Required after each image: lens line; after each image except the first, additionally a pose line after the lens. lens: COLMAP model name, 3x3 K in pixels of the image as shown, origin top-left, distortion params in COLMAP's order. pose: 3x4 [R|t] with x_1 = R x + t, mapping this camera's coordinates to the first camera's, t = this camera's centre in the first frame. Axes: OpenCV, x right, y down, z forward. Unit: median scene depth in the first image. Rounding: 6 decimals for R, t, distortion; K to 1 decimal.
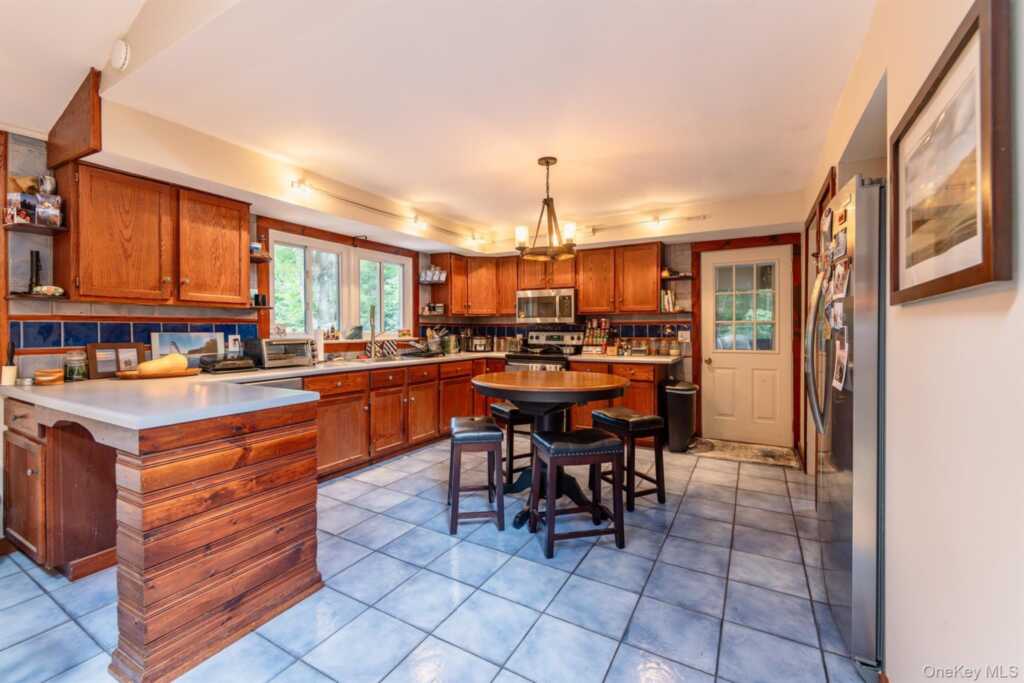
lens RADIAL K [[420.0, 0, 508.3], [0, 420.0, 332.2], [0, 0, 1]] dist [0.002597, 0.000222]
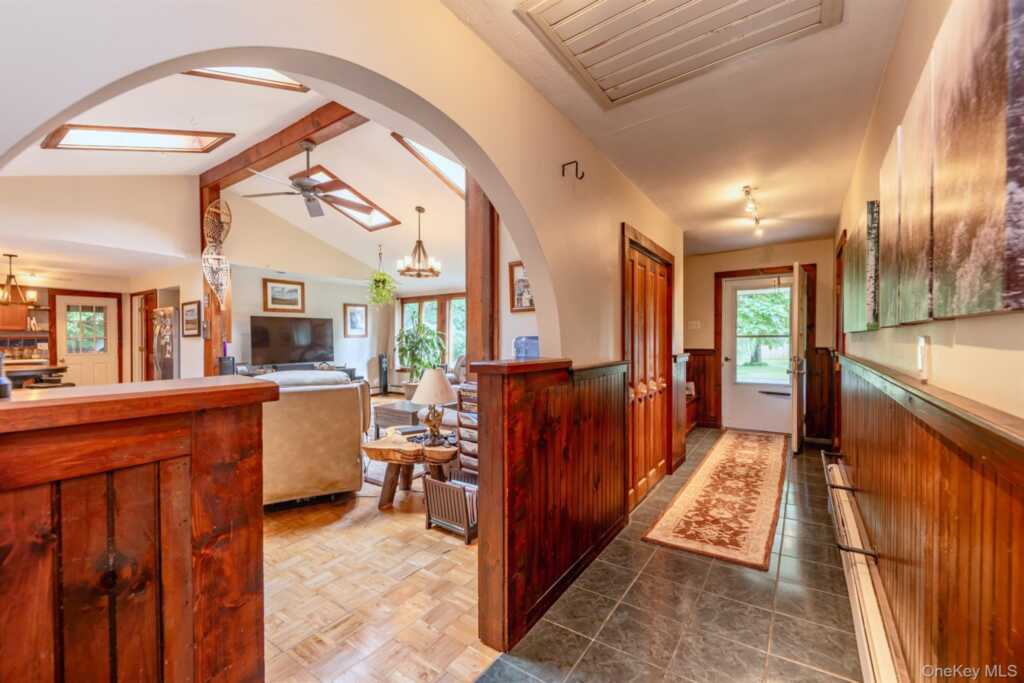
lens RADIAL K [[413.4, 0, 512.0], [0, 413.4, 341.5], [0, 0, 1]] dist [0.008139, 0.000051]
pose [[0.085676, -0.003314, 0.996318, -0.981194], [0.007697, 0.999967, 0.002664, 0.000341], [-0.996293, 0.007441, 0.085699, -0.888083]]
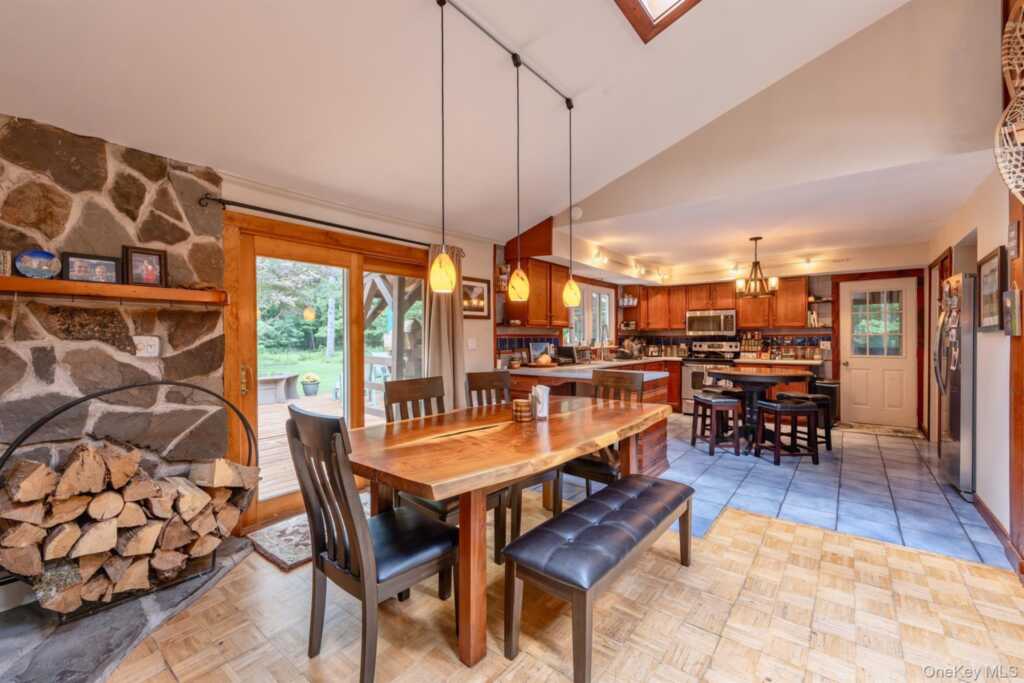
lens RADIAL K [[428.6, 0, 512.0], [0, 428.6, 341.5], [0, 0, 1]] dist [-0.001239, -0.000657]
pose [[0.990005, 0.000461, -0.141031, -0.380659], [-0.000296, 0.999999, 0.001194, -0.003507], [0.141031, -0.001140, 0.990005, -0.494502]]
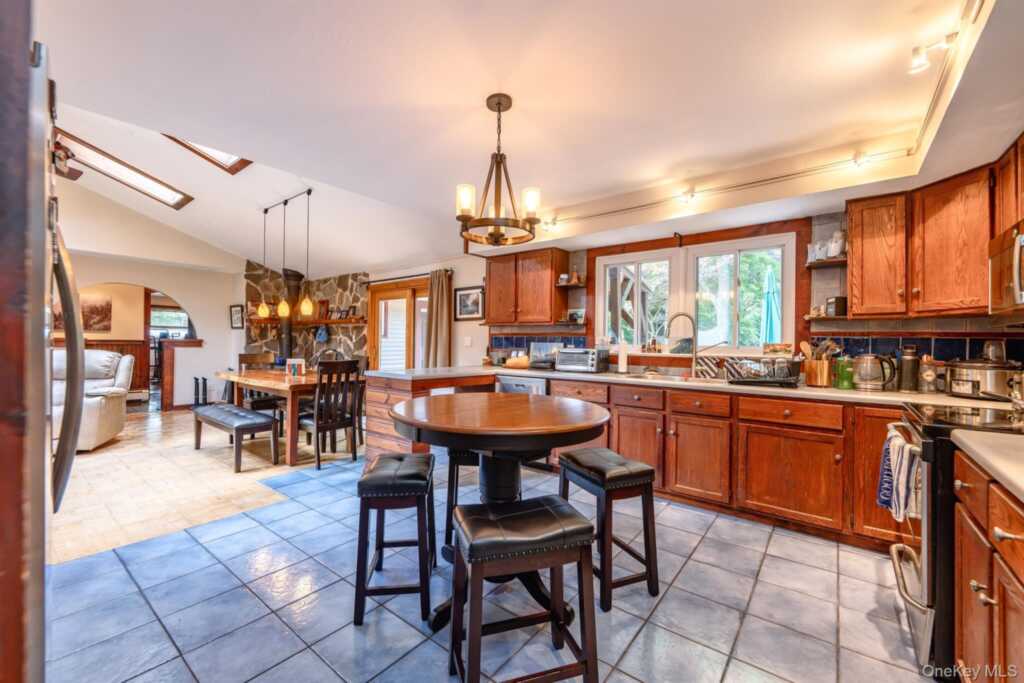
lens RADIAL K [[423.8, 0, 513.3], [0, 423.8, 344.4], [0, 0, 1]] dist [0.002197, 0.000145]
pose [[-0.149662, 0.008403, -0.988701, 0.472974], [-0.018870, 0.999757, 0.011353, -0.004274], [0.988557, 0.020356, -0.149467, 0.673760]]
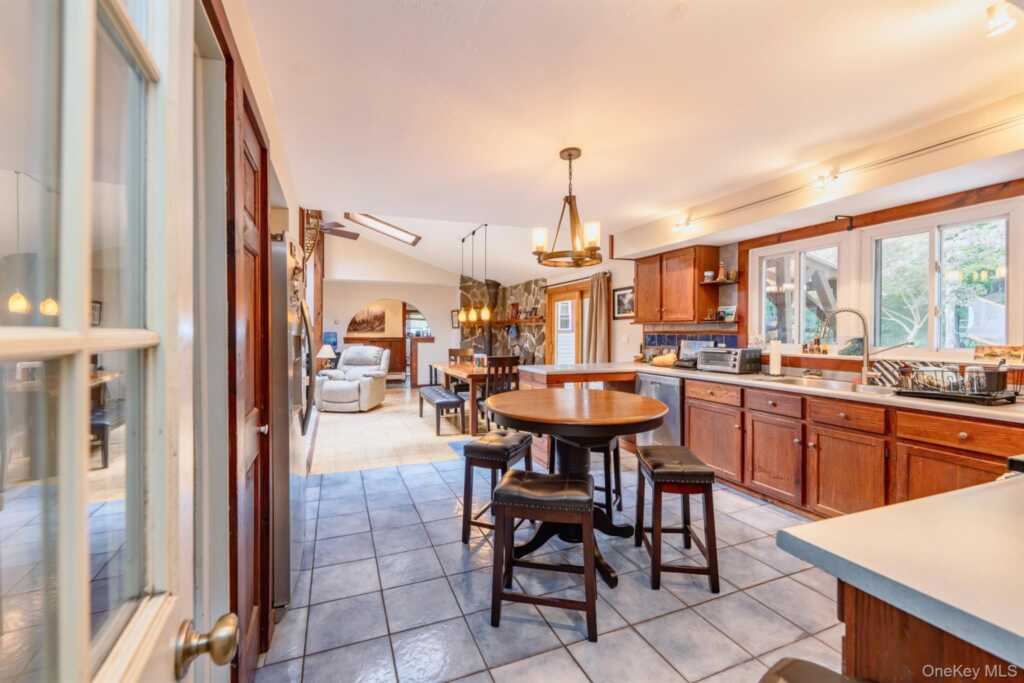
lens RADIAL K [[416.1, 0, 497.5], [0, 416.1, 336.3], [0, 0, 1]] dist [0.000567, 0.000073]
pose [[-0.625573, 0.012171, -0.780071, 0.510182], [-0.003633, 0.999822, 0.018513, -0.024451], [0.780157, 0.014415, -0.625418, 0.837517]]
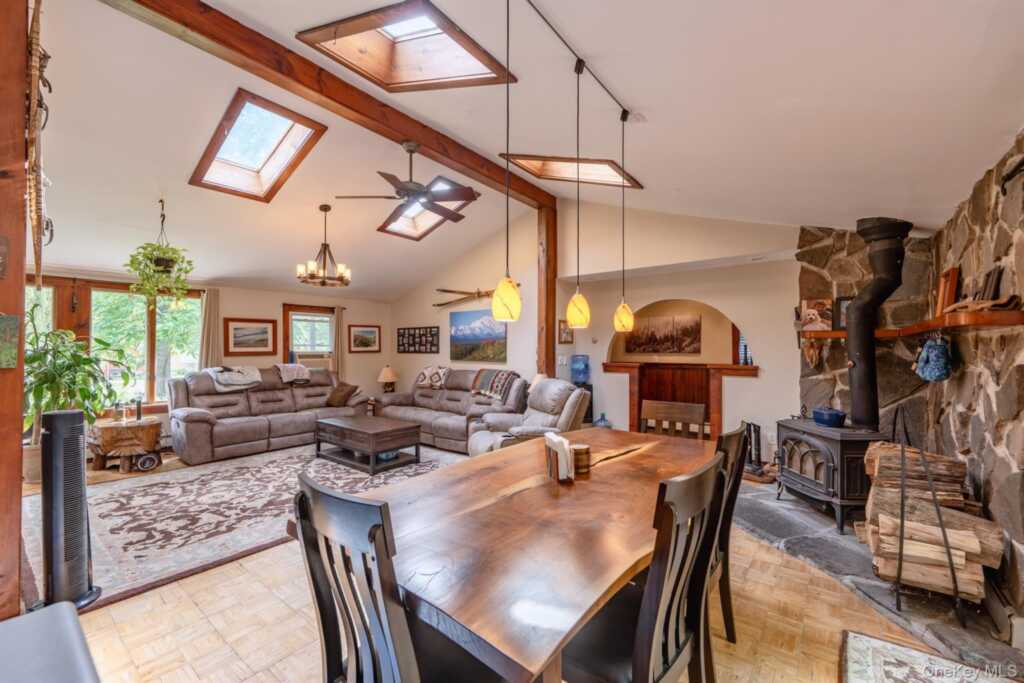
lens RADIAL K [[423.8, 0, 513.3], [0, 423.8, 344.4], [0, 0, 1]] dist [0.002197, 0.000145]
pose [[-0.990604, 0.003010, 0.136727, -0.436894], [0.002094, 0.999974, -0.006845, -0.029714], [-0.136744, -0.006494, -0.990585, 0.426336]]
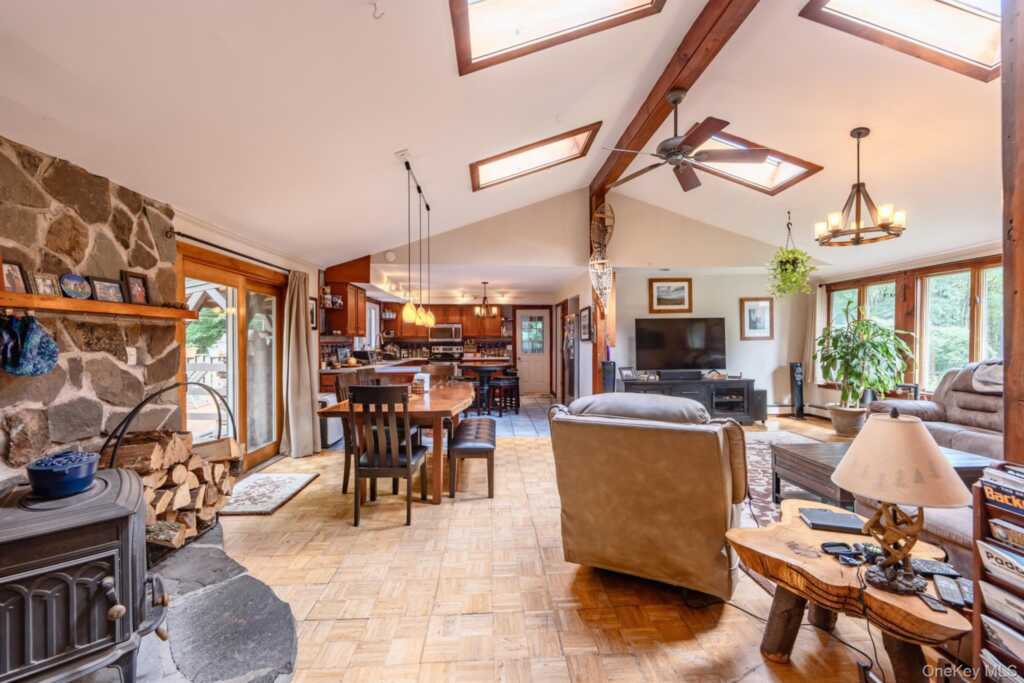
lens RADIAL K [[415.8, 0, 512.0], [0, 415.8, 343.5], [0, 0, 1]] dist [0.026784, -0.008586]
pose [[0.840728, -0.005117, 0.541434, -0.739502], [0.006394, 0.999979, -0.000478, -0.010229], [-0.541421, 0.003864, 0.840743, -0.817657]]
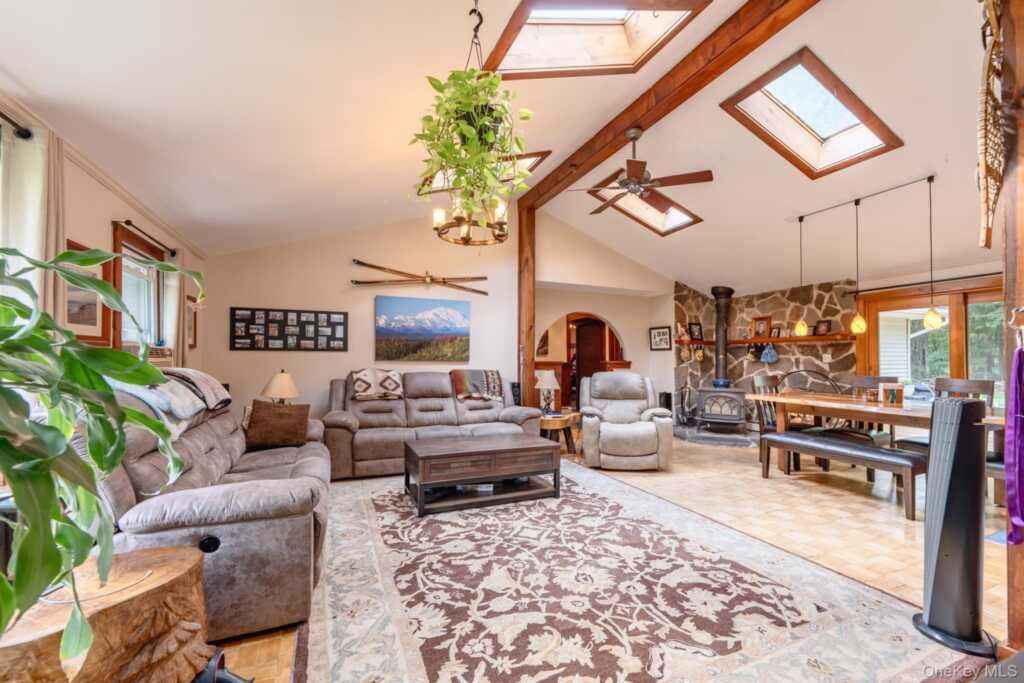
lens RADIAL K [[427.1, 0, 530.8], [0, 427.1, 356.0], [0, 0, 1]] dist [0.002985, 0.000184]
pose [[-0.566372, -0.006363, -0.824125, 0.661387], [-0.003989, 0.999980, -0.004979, 0.006555], [0.824140, 0.000468, -0.566385, -0.073853]]
